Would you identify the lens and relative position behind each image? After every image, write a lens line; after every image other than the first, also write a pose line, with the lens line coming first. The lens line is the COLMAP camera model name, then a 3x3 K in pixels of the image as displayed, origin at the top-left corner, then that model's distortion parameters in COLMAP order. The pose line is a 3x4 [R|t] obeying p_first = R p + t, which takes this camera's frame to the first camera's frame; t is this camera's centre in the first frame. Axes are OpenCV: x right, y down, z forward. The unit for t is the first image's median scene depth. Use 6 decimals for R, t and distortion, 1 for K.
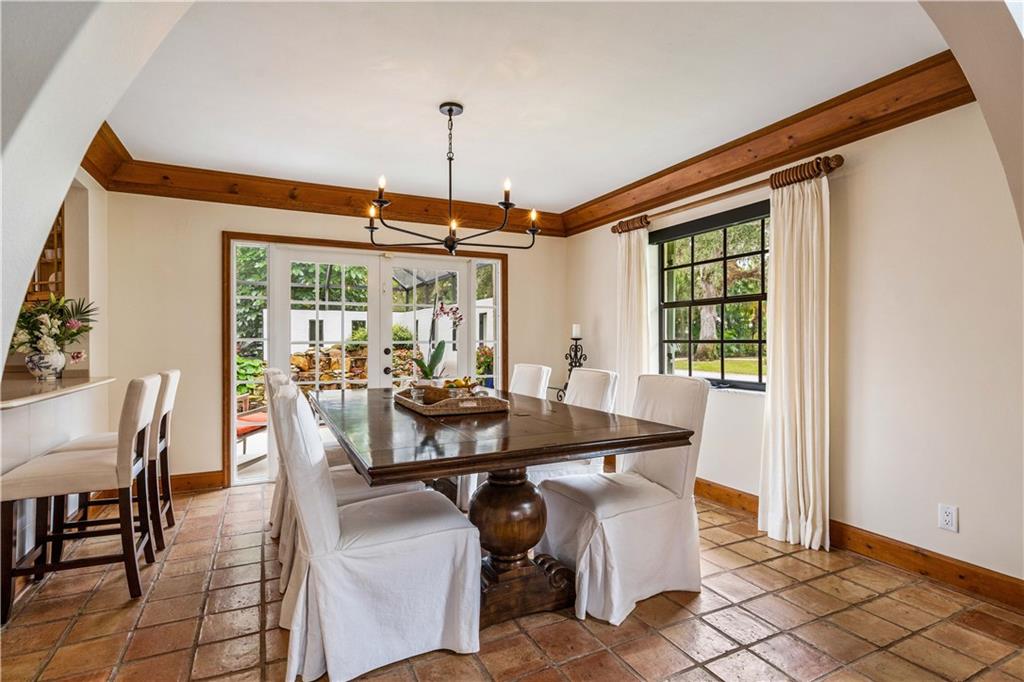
lens RADIAL K [[498.3, 0, 507.0], [0, 498.3, 342.9], [0, 0, 1]] dist [0.000607, 0.000558]
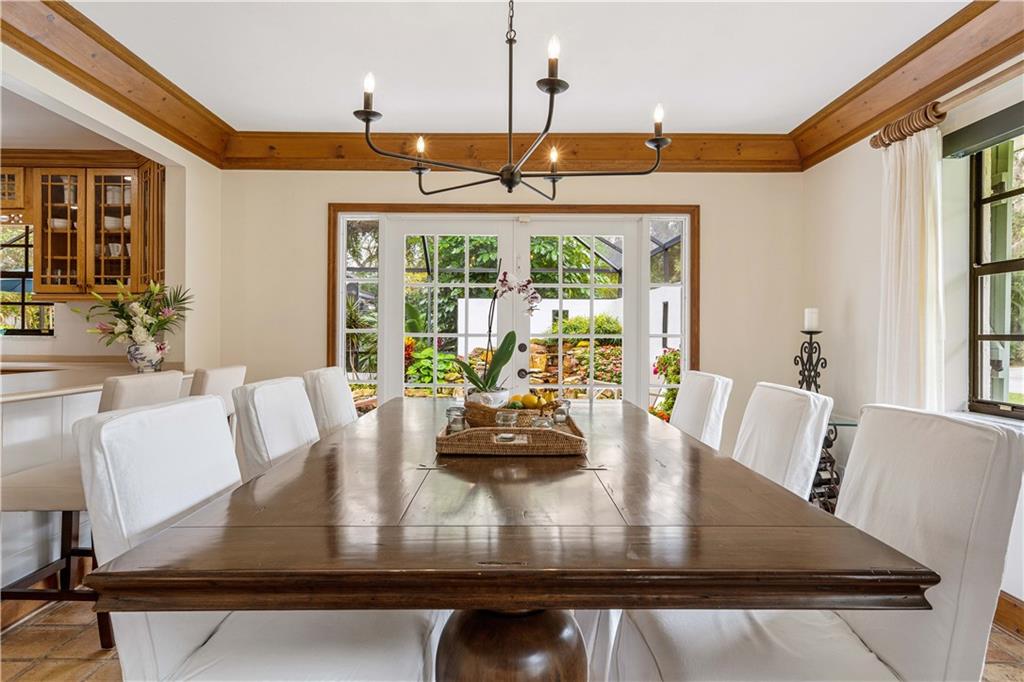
lens RADIAL K [[579.9, 0, 514.3], [0, 579.9, 332.5], [0, 0, 1]] dist [0.004403, 0.002507]
pose [[0.902030, 0.004641, -0.431648, 0.132822], [-0.008522, 0.999939, -0.007057, 0.000494], [0.431588, 0.010044, 0.902015, 0.224869]]
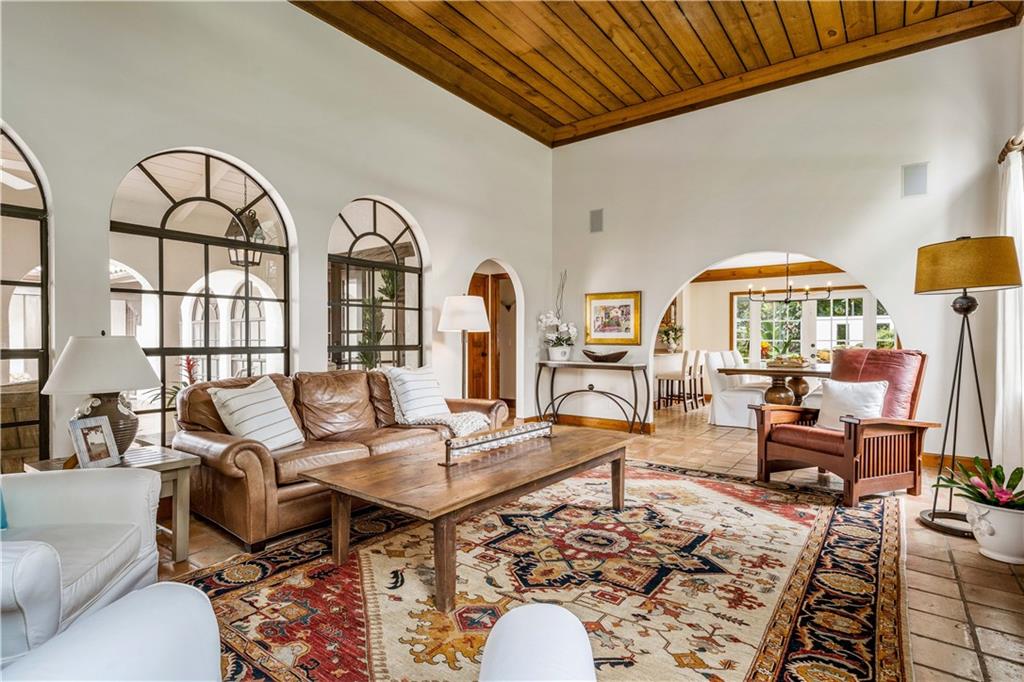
lens RADIAL K [[498.3, 0, 514.4], [0, 498.3, 345.0], [0, 0, 1]] dist [0.000607, 0.000558]
pose [[0.456173, 0.006142, -0.889870, 0.963080], [-0.003354, 0.999981, 0.005183, 0.011379], [0.889885, 0.000620, 0.456185, -0.885730]]
